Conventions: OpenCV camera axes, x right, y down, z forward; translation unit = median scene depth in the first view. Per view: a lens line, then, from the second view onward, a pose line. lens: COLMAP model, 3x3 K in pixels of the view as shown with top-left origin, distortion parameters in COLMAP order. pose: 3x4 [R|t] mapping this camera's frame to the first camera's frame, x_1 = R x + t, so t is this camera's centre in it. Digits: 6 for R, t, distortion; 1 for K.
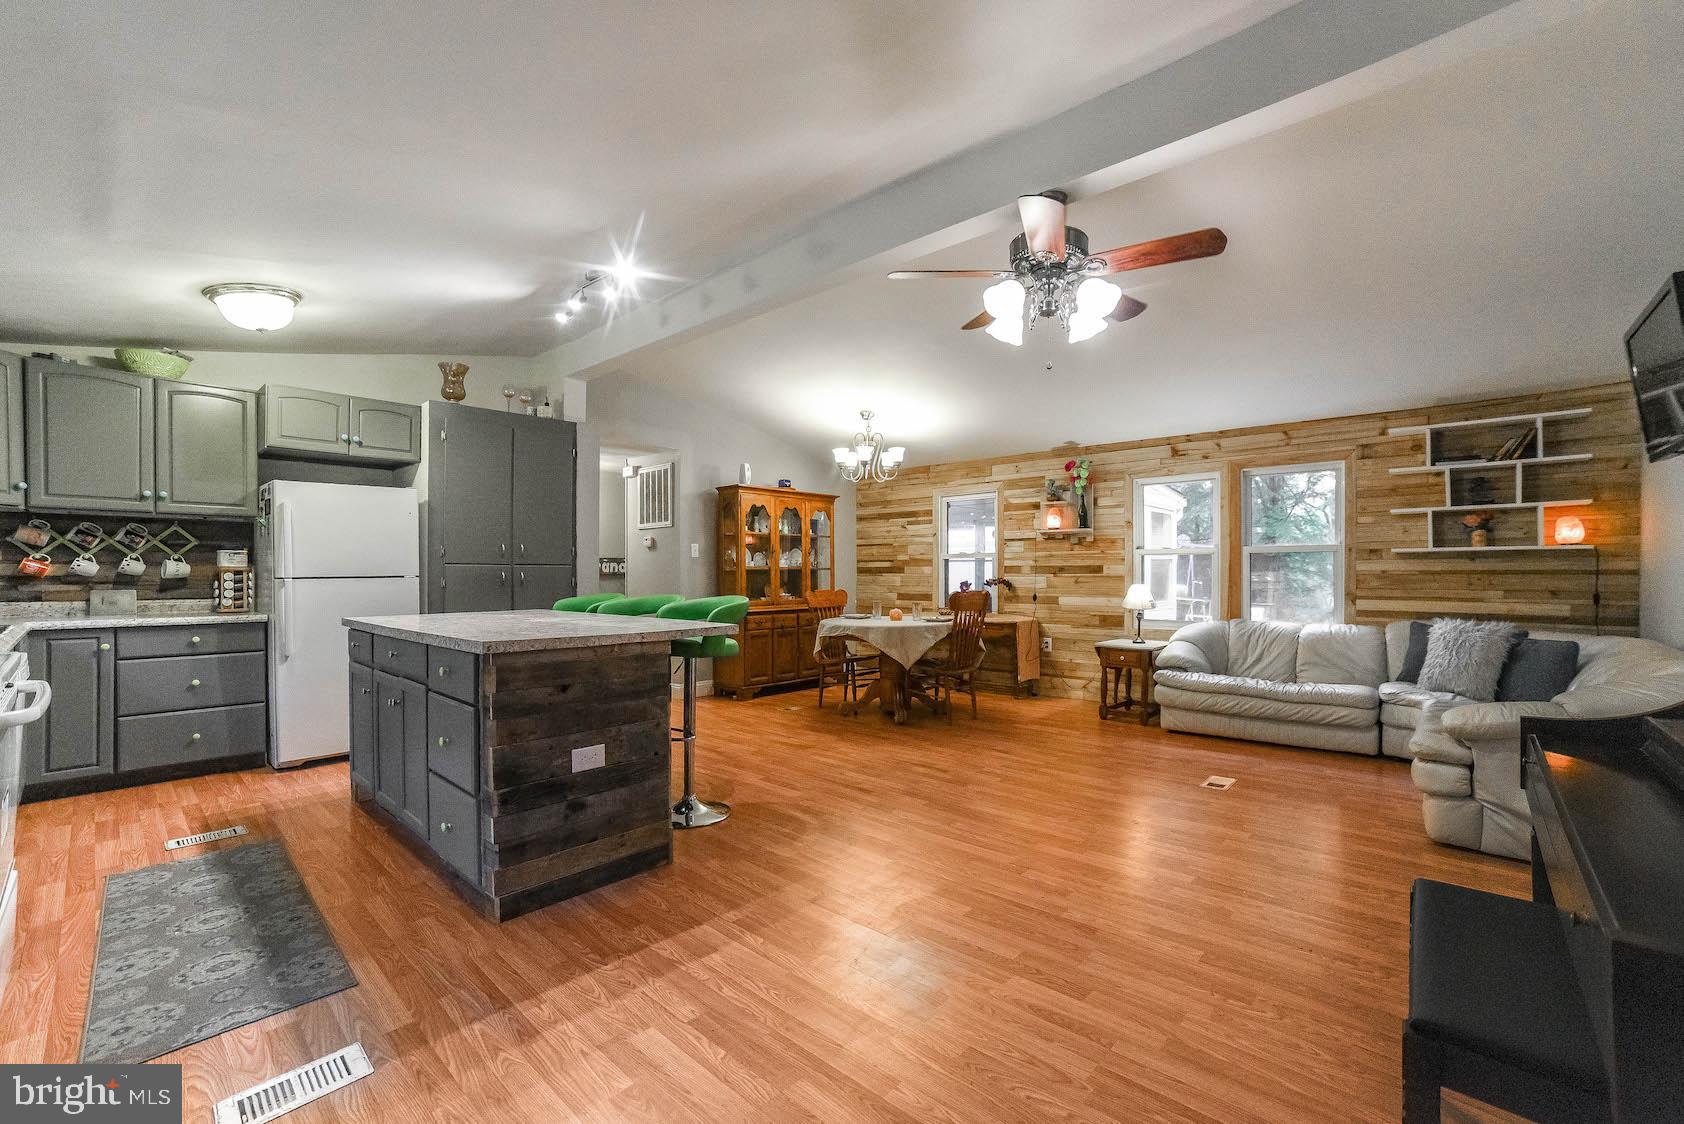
lens RADIAL K [[702.4, 0, 851.3], [0, 702.4, 577.8], [0, 0, 1]] dist [-0.081573, 0.035948]
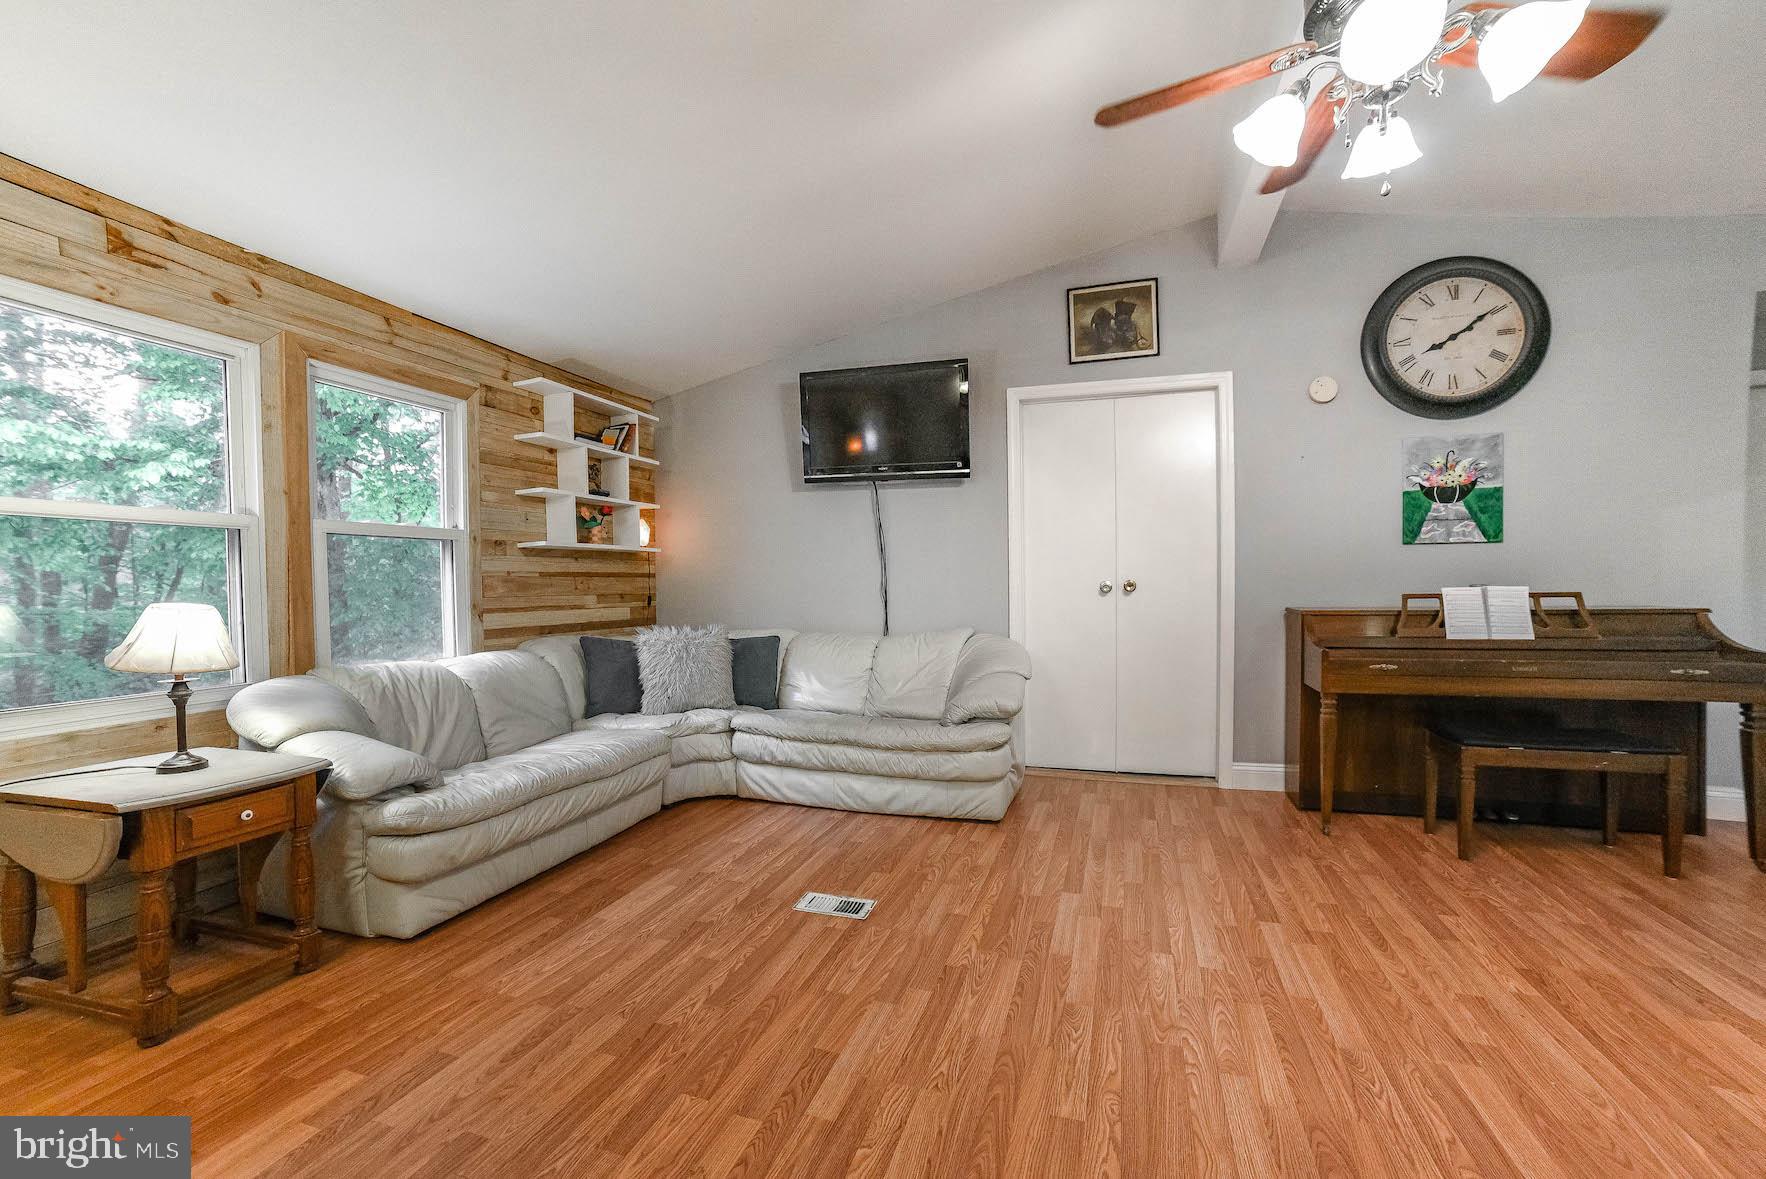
lens RADIAL K [[716.2, 0, 879.1], [0, 716.2, 602.6], [0, 0, 1]] dist [-0.086837, 0.040256]
pose [[-0.398894, -0.019529, 0.916789, -0.033520], [0.016561, 0.999457, 0.028496, 0.005877], [-0.916848, 0.026550, -0.398354, 0.722743]]
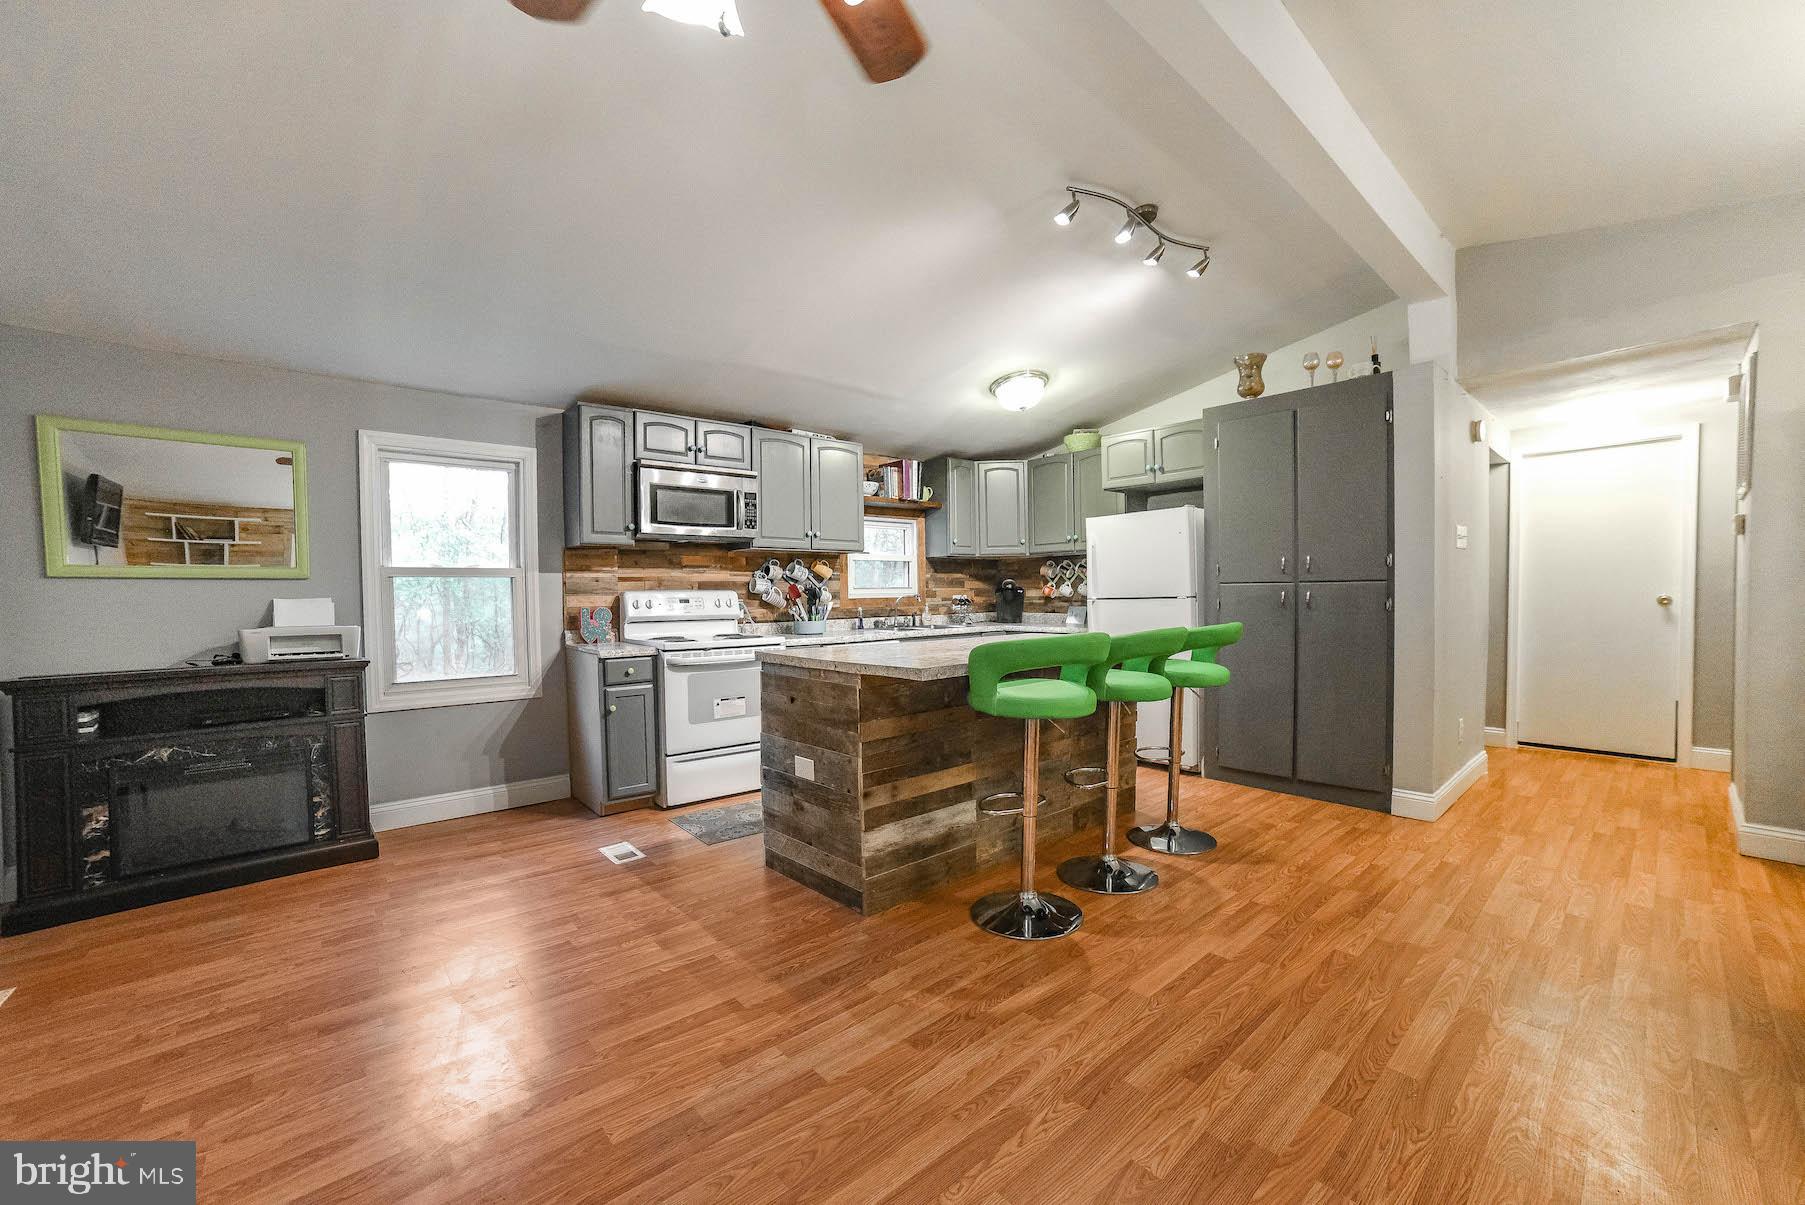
lens RADIAL K [[732.0, 0, 898.6], [0, 732.0, 615.8], [0, 0, 1]] dist [-0.086837, 0.040256]
pose [[-0.104844, 0.030682, -0.994015, 0.294659], [0.006932, 0.999522, 0.030120, -0.006631], [0.994464, -0.003732, -0.105007, 0.496072]]
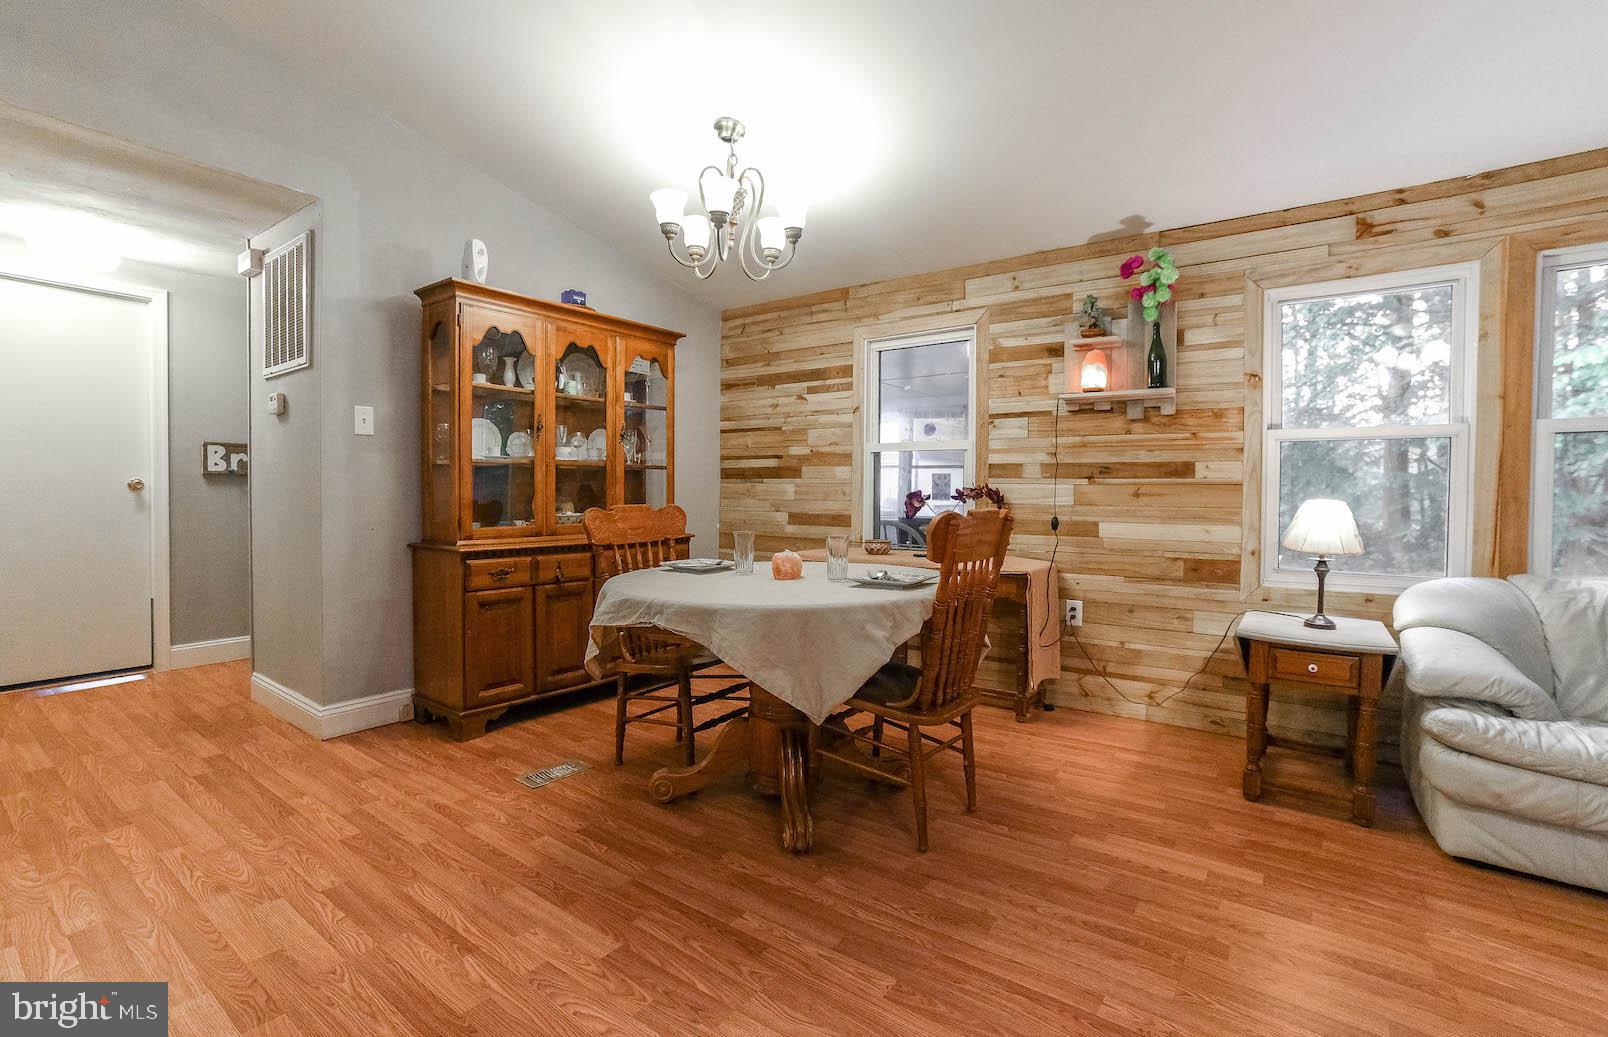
lens RADIAL K [[708.3, 0, 830.5], [0, 708.3, 508.3], [0, 0, 1]] dist [-0.085263, 0.039202]
pose [[0.991897, 0.006598, 0.126872, 0.032400], [-0.008882, 0.999808, 0.017446, 0.009724], [-0.126732, -0.018431, 0.991766, 0.528226]]
